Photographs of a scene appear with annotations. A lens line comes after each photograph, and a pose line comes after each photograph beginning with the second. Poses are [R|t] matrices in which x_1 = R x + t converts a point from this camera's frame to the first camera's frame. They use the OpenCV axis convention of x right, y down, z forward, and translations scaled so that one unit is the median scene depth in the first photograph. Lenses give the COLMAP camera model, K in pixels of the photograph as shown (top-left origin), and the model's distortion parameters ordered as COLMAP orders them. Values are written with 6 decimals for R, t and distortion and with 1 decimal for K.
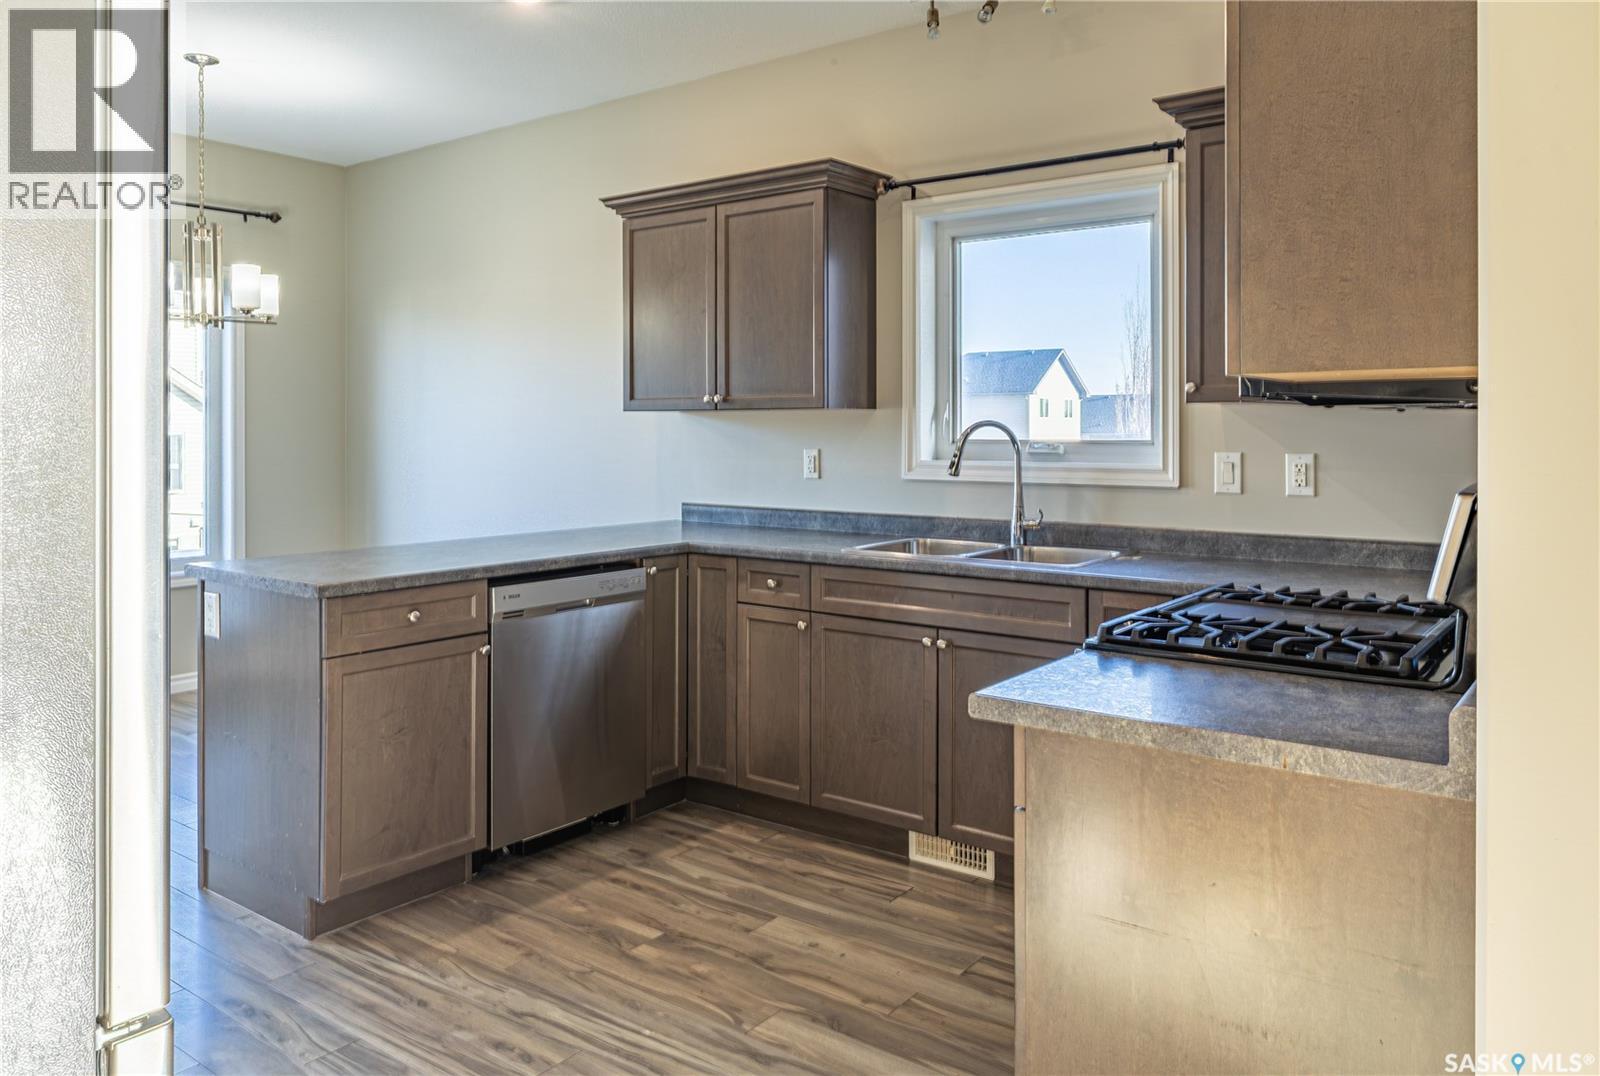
lens RADIAL K [[1141.4, 0, 798.6], [0, 1141.4, 447.1], [0, 0, 1]] dist [-0.001180, 0.000094]
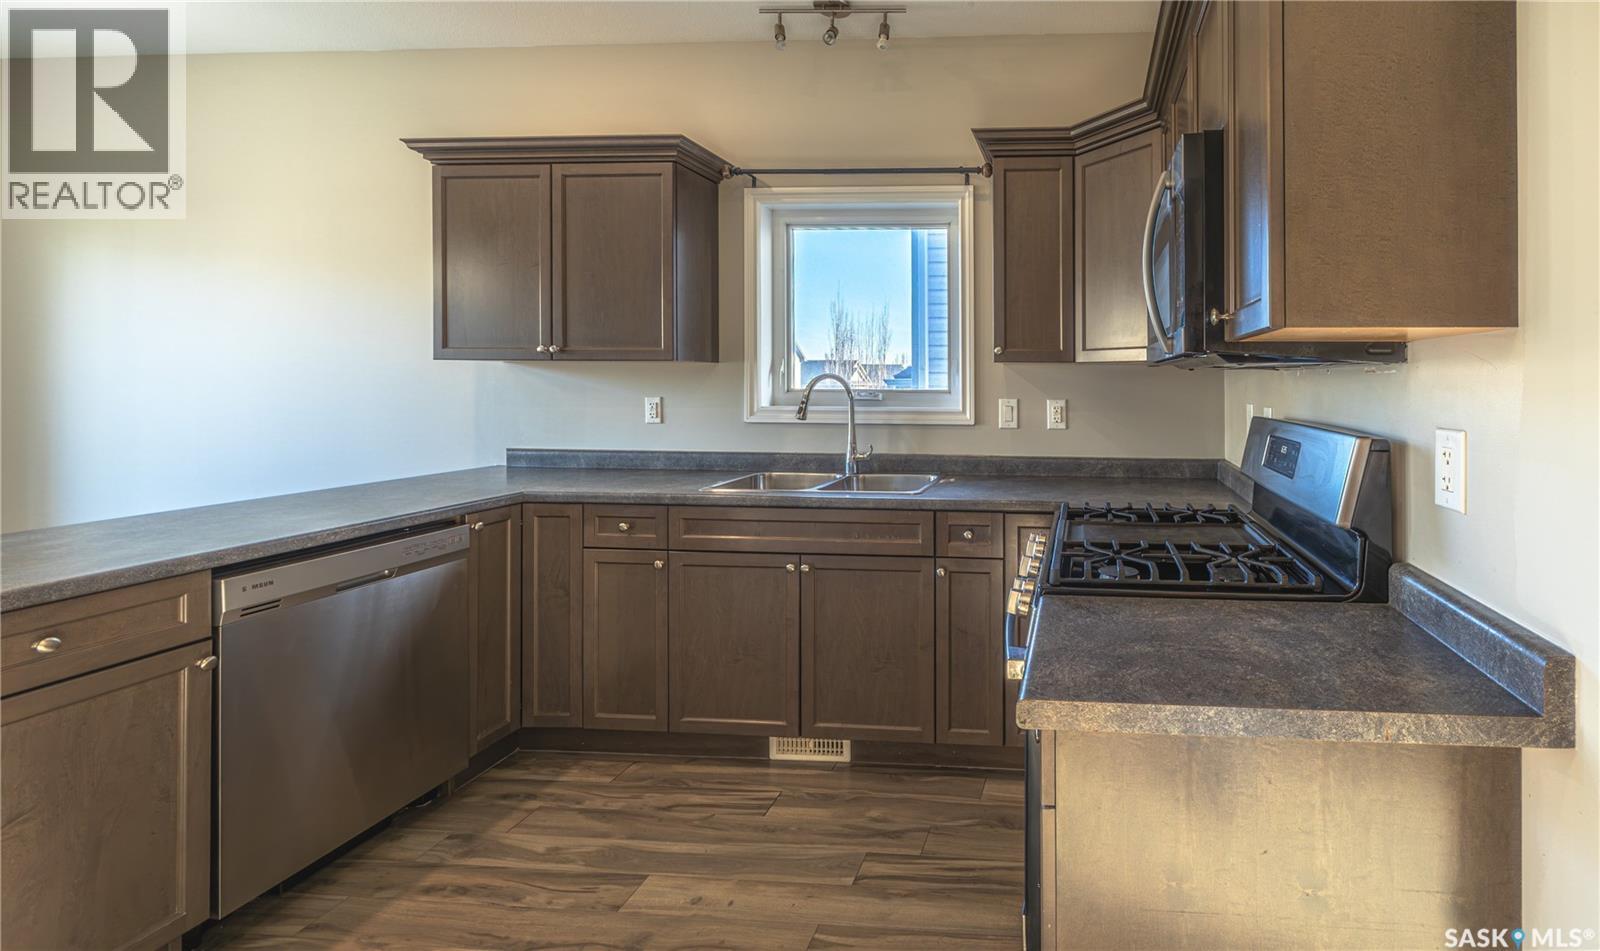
lens RADIAL K [[447.3, 0, 800.8], [0, 447.3, 388.7], [0, 0, 1]] dist [-0.000026, 0.000013]
pose [[0.839205, -0.000773, 0.543814, -0.112378], [0.000584, 1.000000, 0.000520, -0.006867], [-0.543814, -0.000119, 0.839206, 0.579427]]
